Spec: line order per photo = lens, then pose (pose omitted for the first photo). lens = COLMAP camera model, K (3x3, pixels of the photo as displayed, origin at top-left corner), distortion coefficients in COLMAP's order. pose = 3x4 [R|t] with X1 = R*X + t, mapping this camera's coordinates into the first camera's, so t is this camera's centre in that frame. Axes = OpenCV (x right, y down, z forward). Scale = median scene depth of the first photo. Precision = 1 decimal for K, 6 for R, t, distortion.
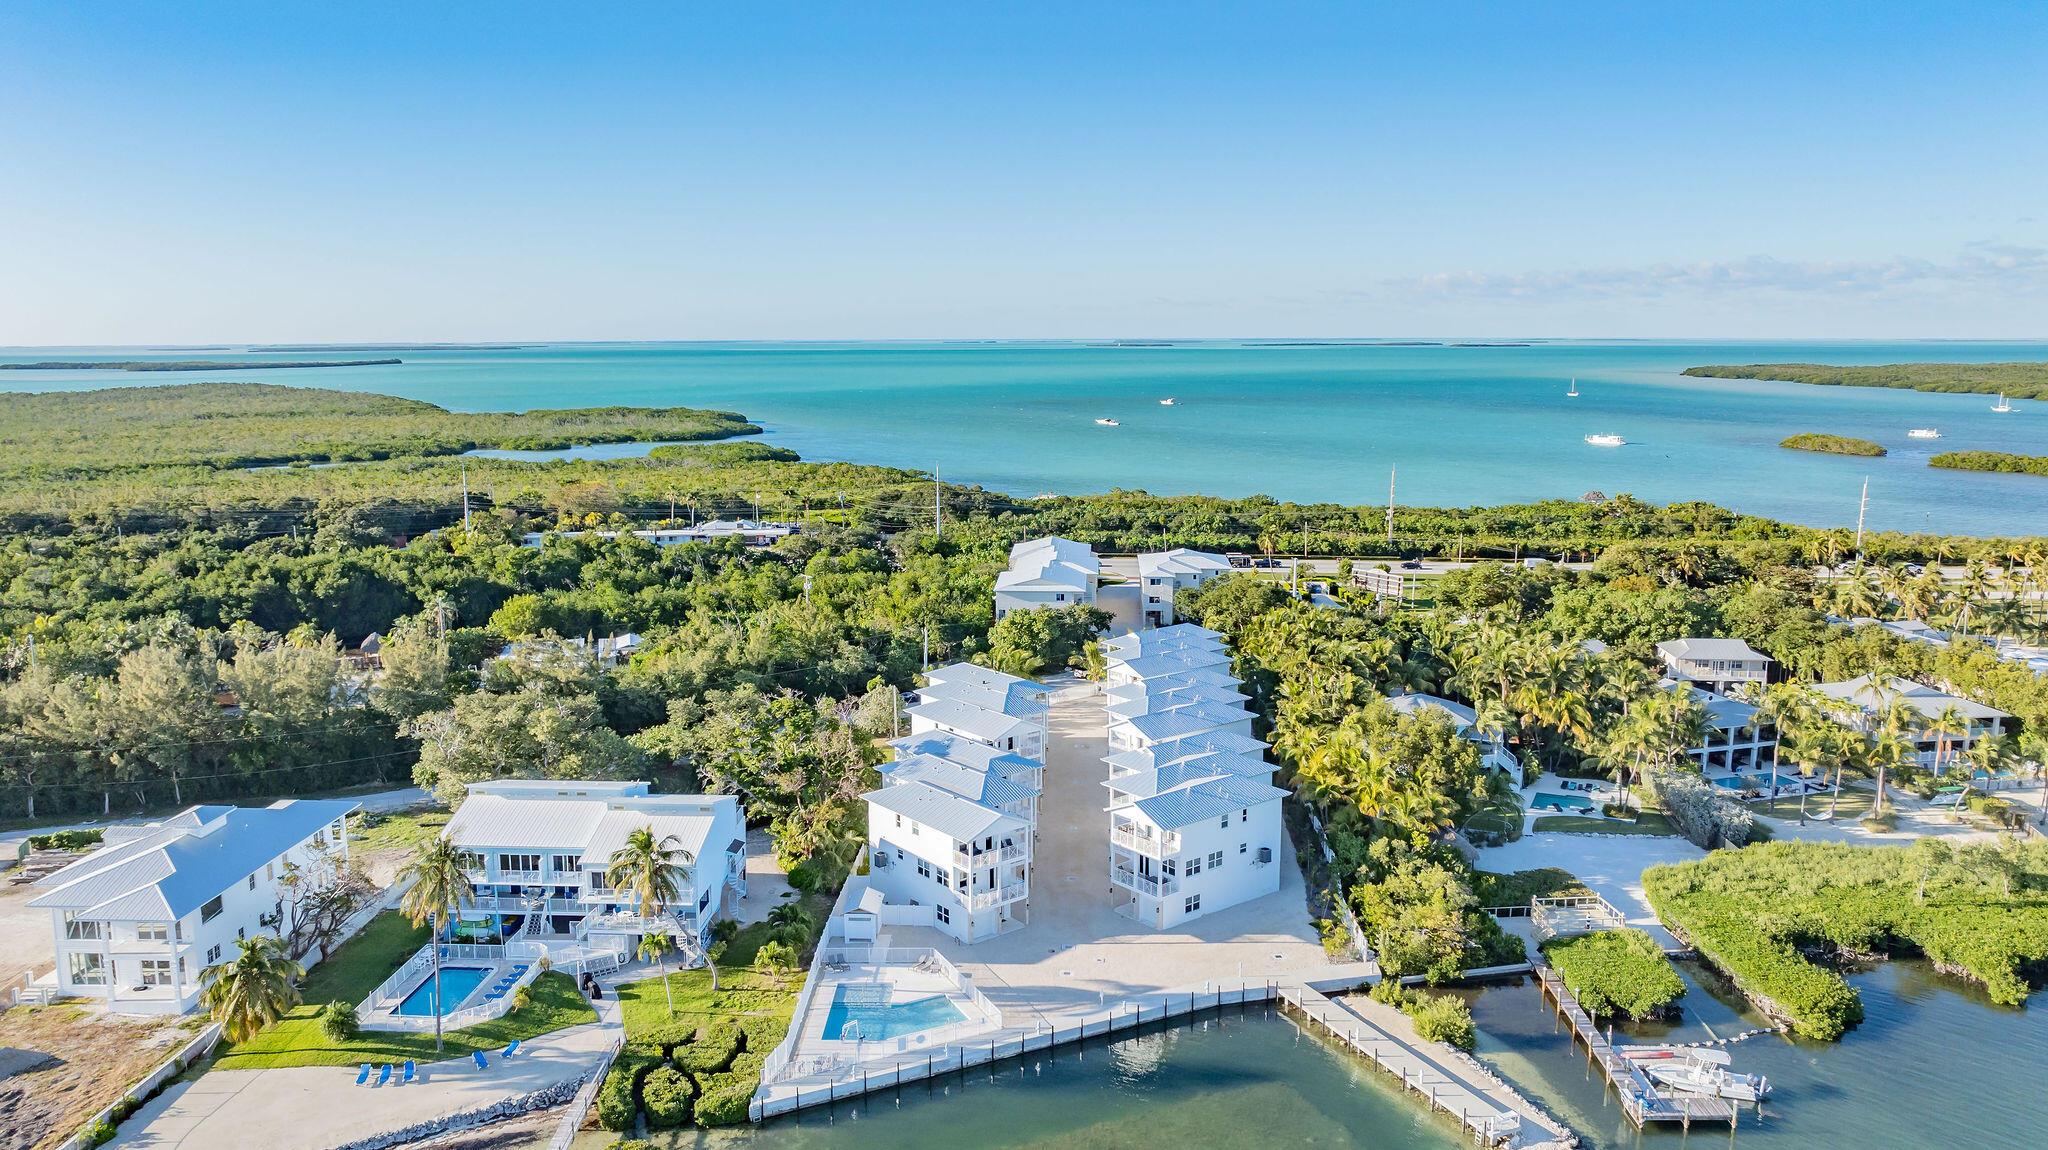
lens RADIAL K [[1485.1, 0, 1024.0], [0, 1485.1, 575.0], [0, 0, 1]] dist [0.017986, -0.083661]
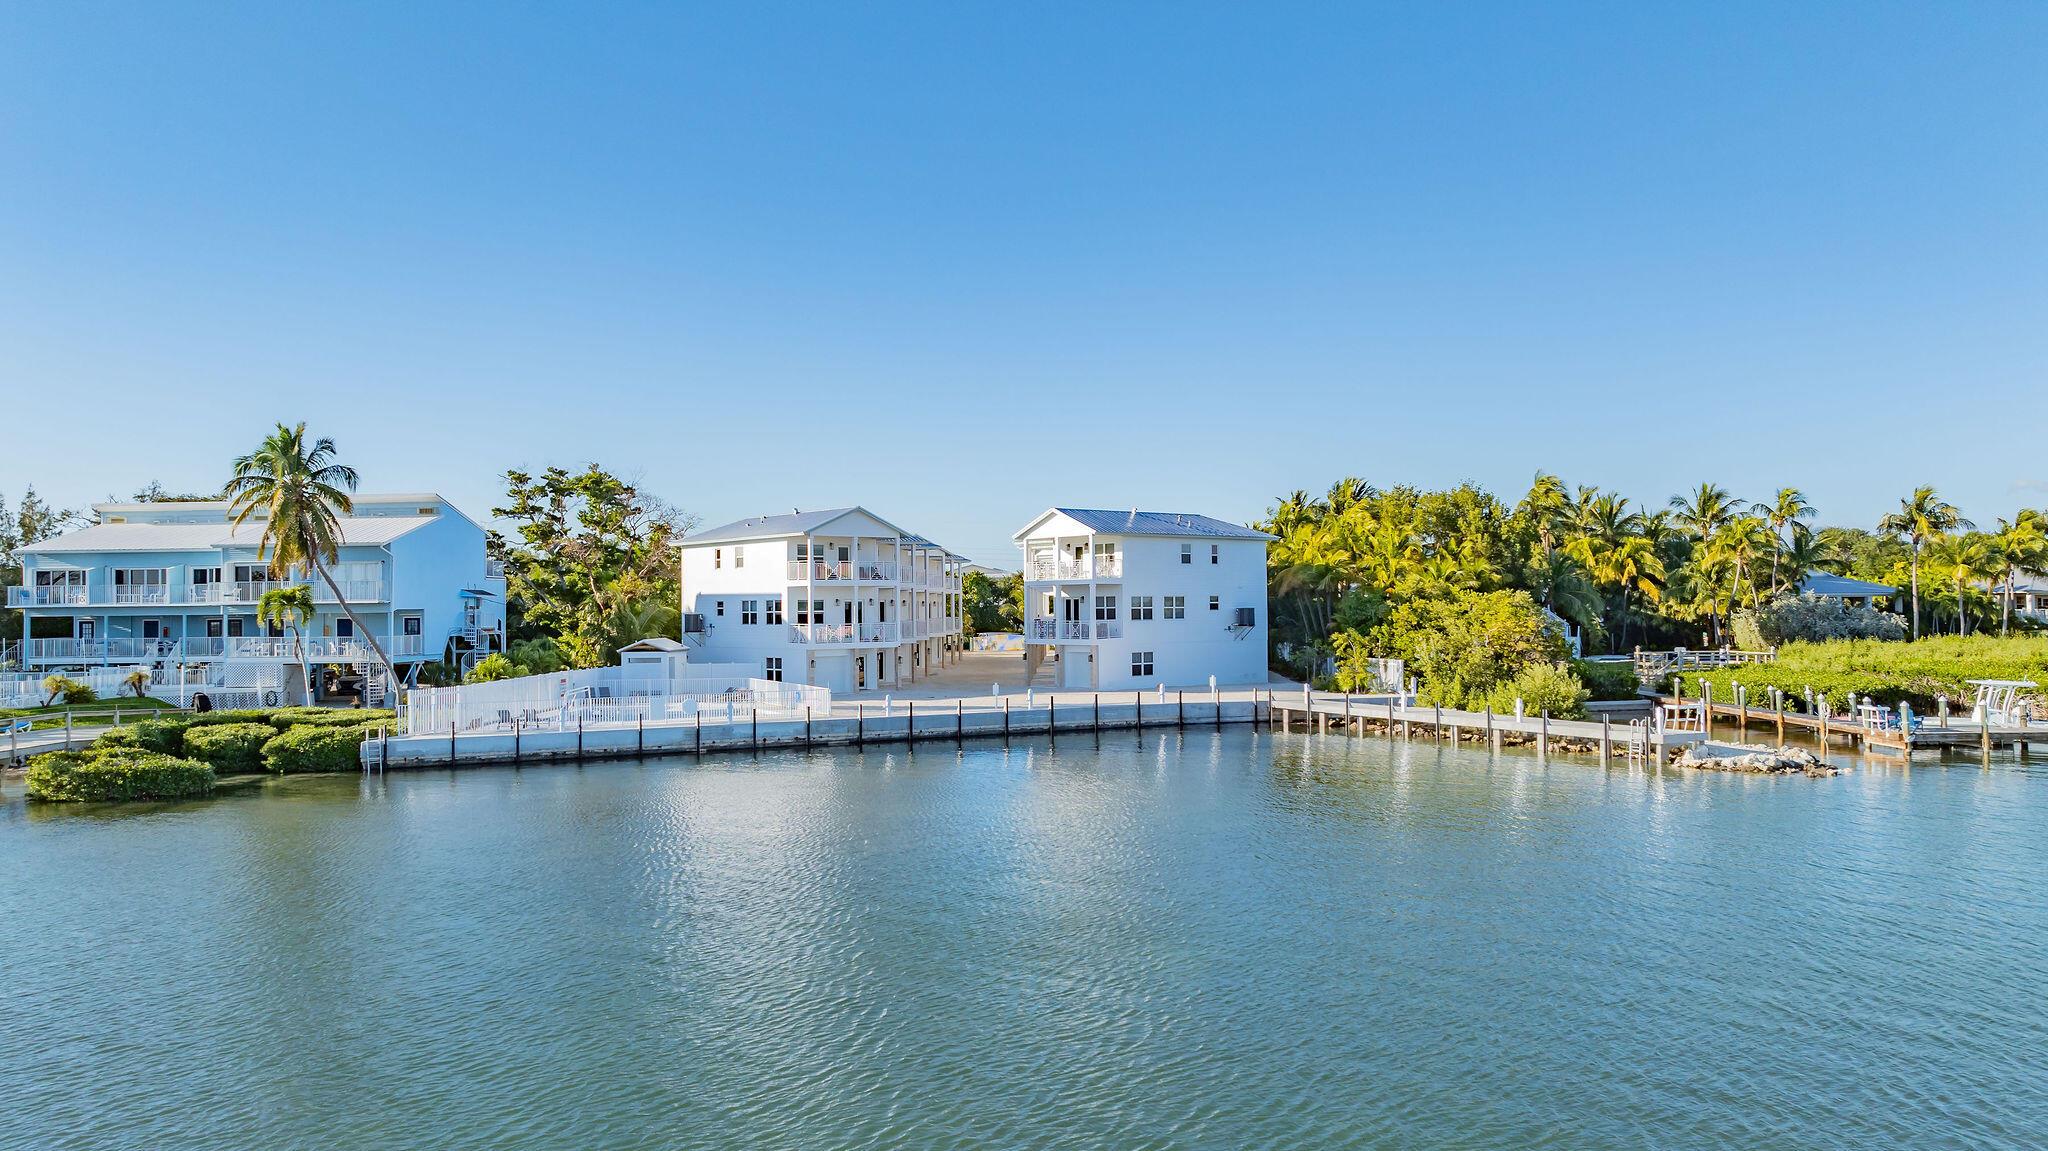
lens RADIAL K [[1485.1, 0, 1024.0], [0, 1485.1, 575.5], [0, 0, 1]] dist [0.017986, -0.083661]
pose [[0.999794, -0.006396, 0.019271, 0.045893], [0.009769, 0.983547, -0.180386, 0.304991], [-0.017800, 0.180537, 0.983407, 0.320336]]
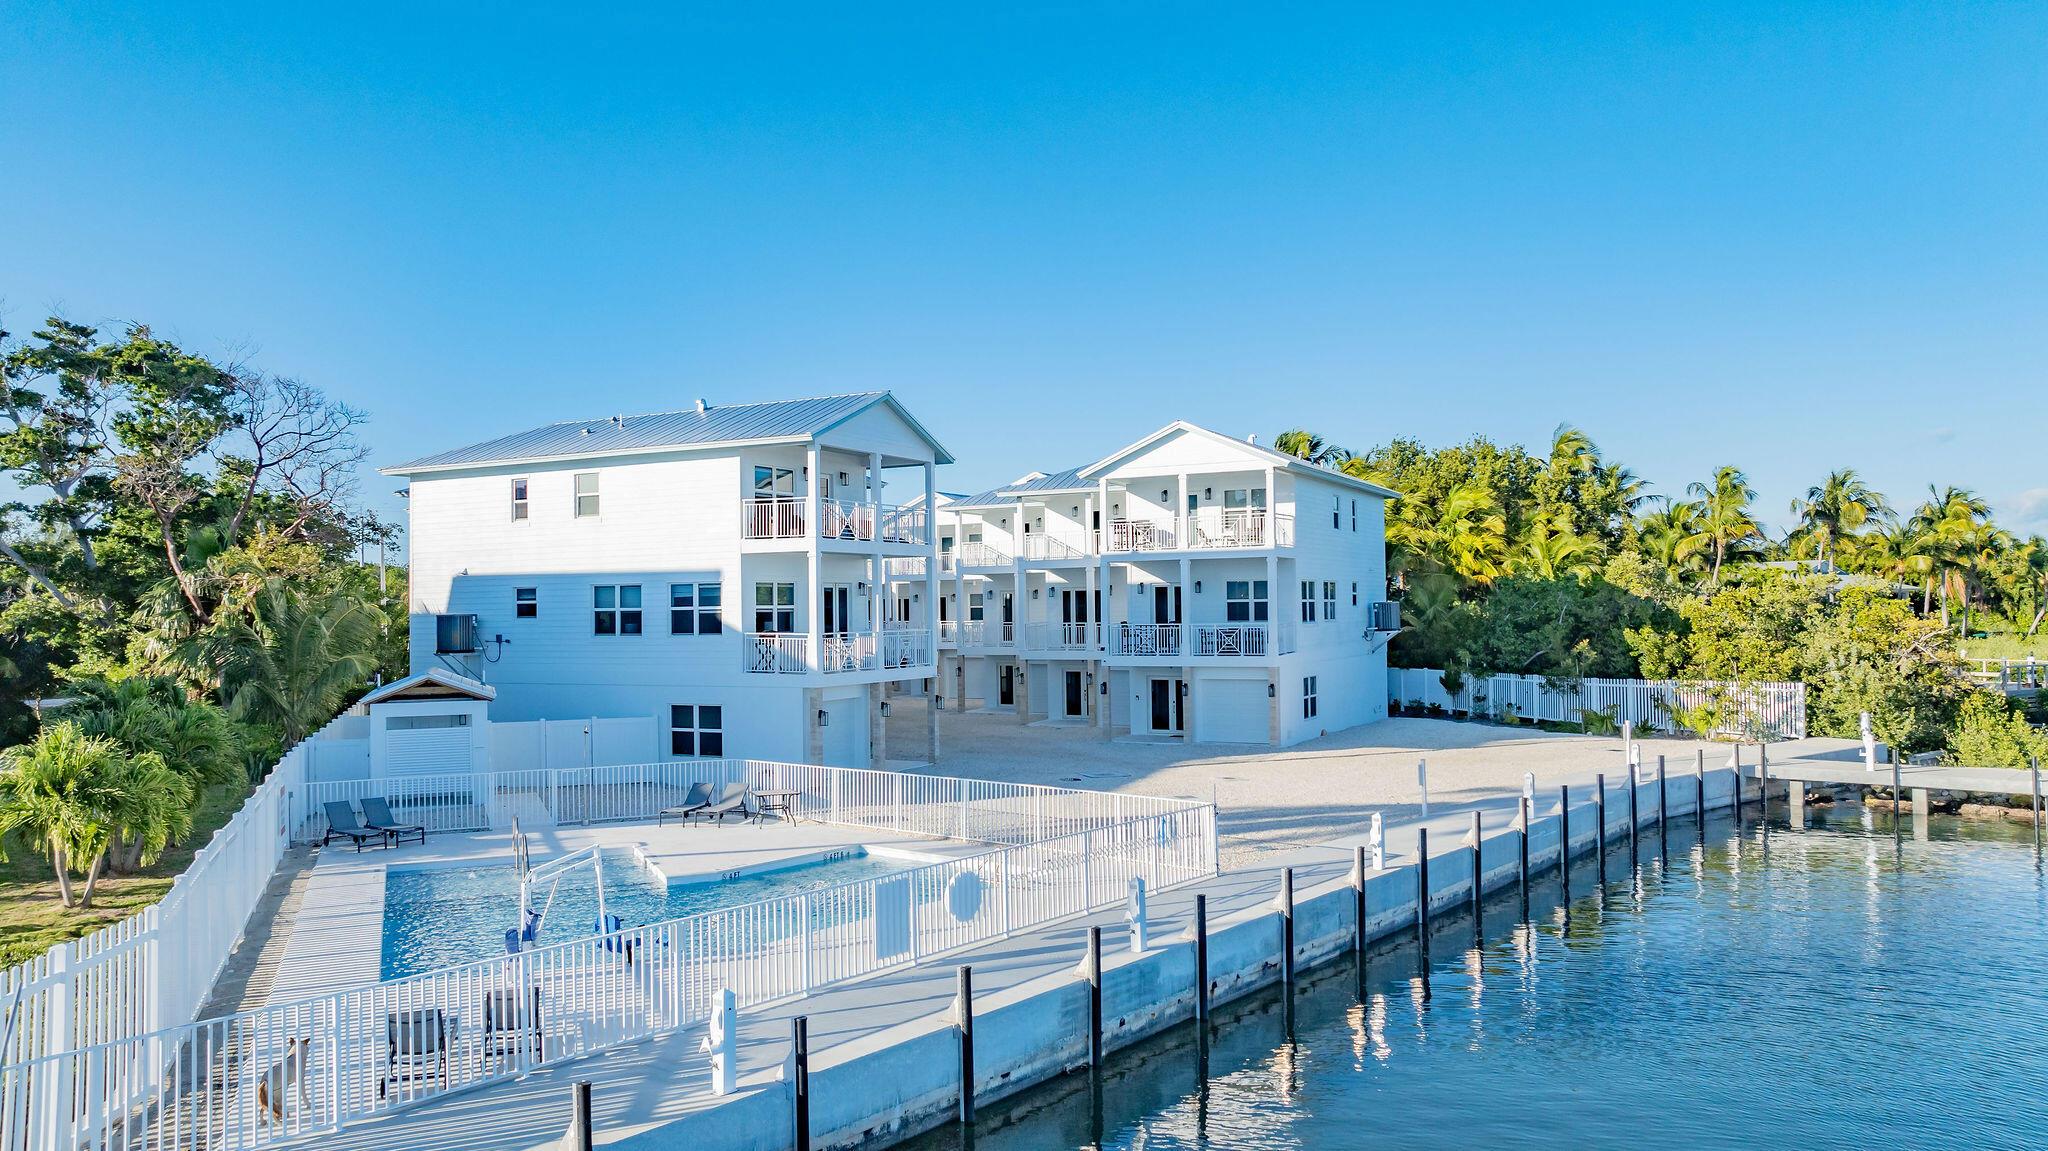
lens RADIAL K [[1440.4, 0, 1020.7], [0, 1440.4, 578.4], [0, 0, 1]] dist [-0.022027, 0.026153]
pose [[0.917160, -0.000014, 0.398519, -0.112011], [0.073500, 0.982851, -0.169121, 0.250117], [-0.391683, 0.184402, 0.901432, 0.677890]]
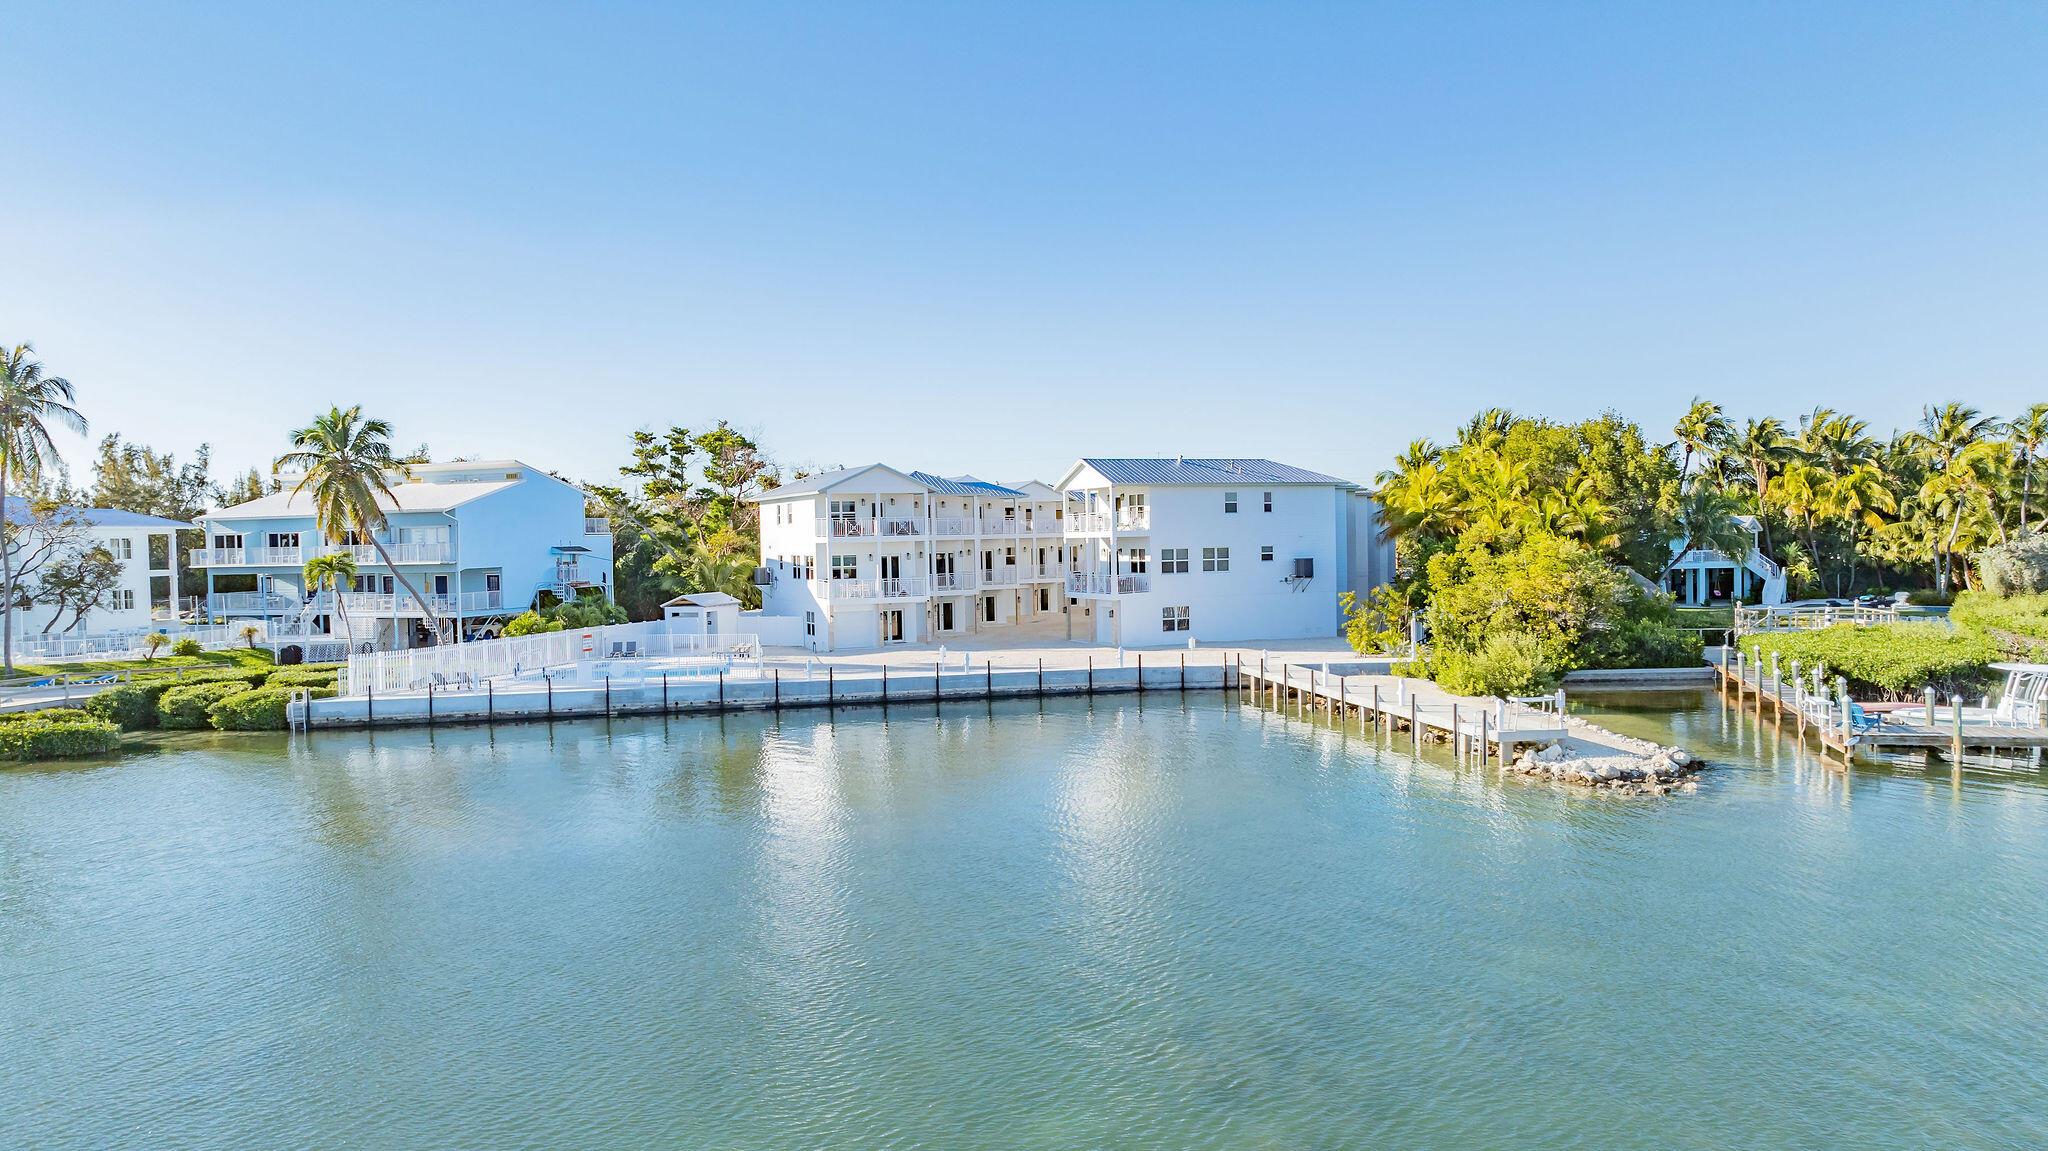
lens RADIAL K [[1434.6, 0, 1024.0], [0, 1434.6, 575.5], [0, 0, 1]] dist [-0.002835, -0.000632]
pose [[0.969267, -0.009303, -0.245834, 0.205457], [-0.022194, 0.991904, -0.125039, 0.284065], [0.245007, 0.126652, 0.961213, 0.368734]]
